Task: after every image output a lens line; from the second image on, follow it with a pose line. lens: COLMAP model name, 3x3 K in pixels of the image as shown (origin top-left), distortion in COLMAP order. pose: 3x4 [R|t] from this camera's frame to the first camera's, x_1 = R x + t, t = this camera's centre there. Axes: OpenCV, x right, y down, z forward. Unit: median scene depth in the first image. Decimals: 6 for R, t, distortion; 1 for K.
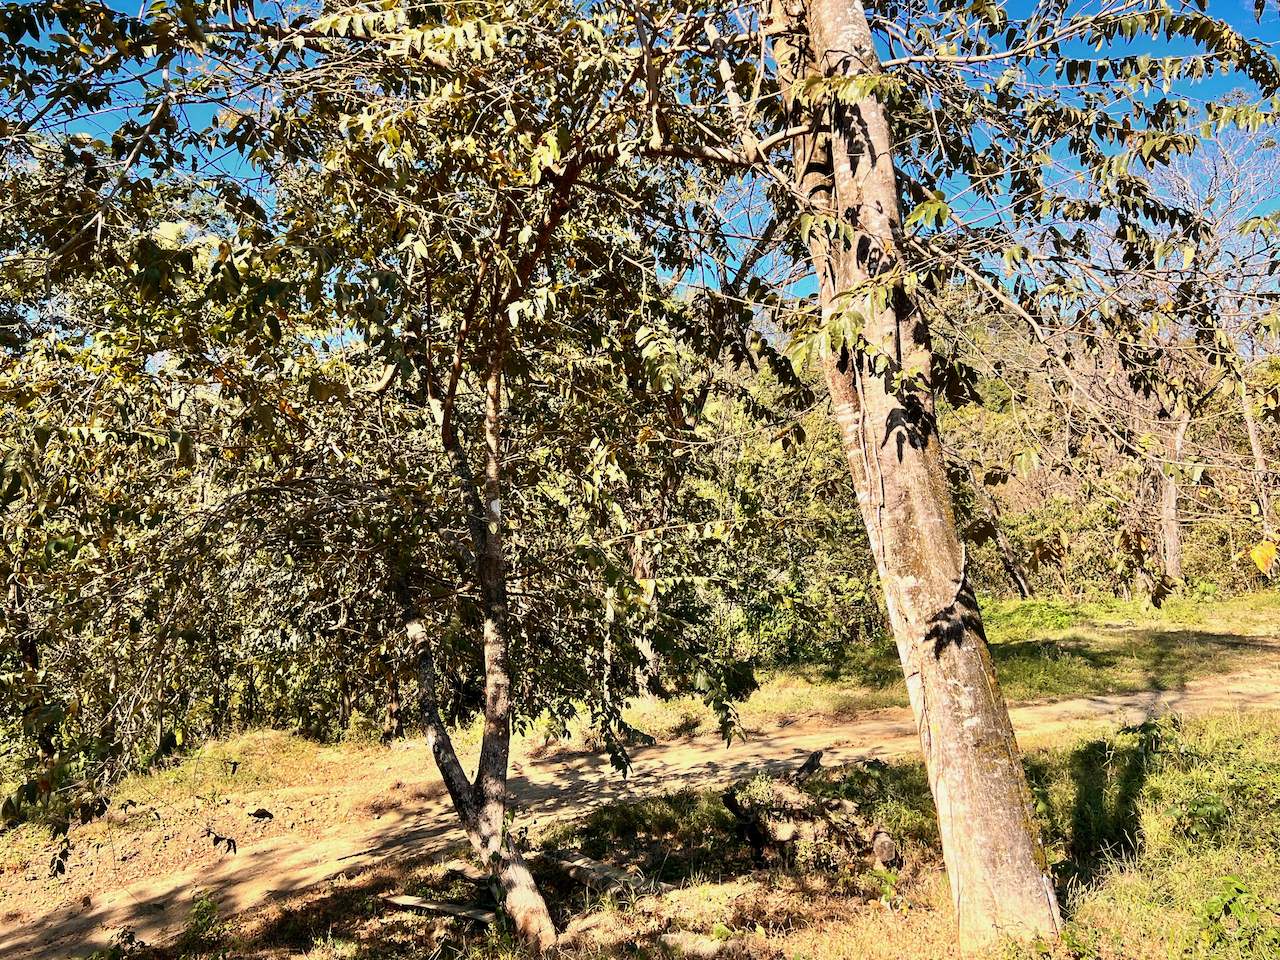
lens RADIAL K [[1108.2, 0, 639.3], [0, 1108.2, 478.1], [0, 0, 1]] dist [0.008363, 0.003004]
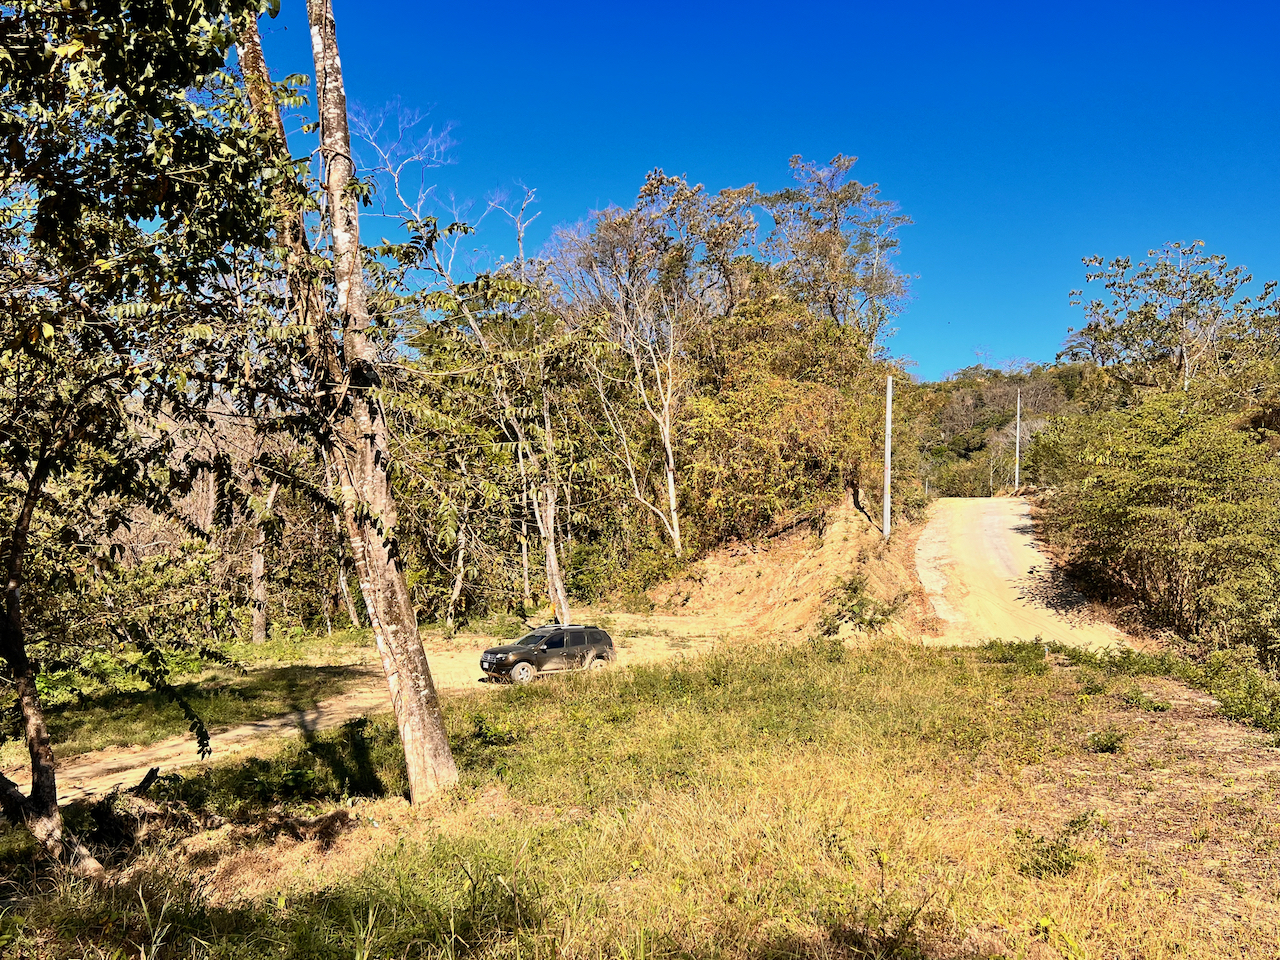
lens RADIAL K [[1108.2, 0, 640.5], [0, 1108.2, 480.2], [0, 0, 1]] dist [0.008363, 0.003004]
pose [[0.678795, 0.042228, 0.733113, -0.212532], [-0.011032, 0.998819, -0.047319, -0.018914], [-0.734245, 0.024032, 0.678459, -0.159851]]
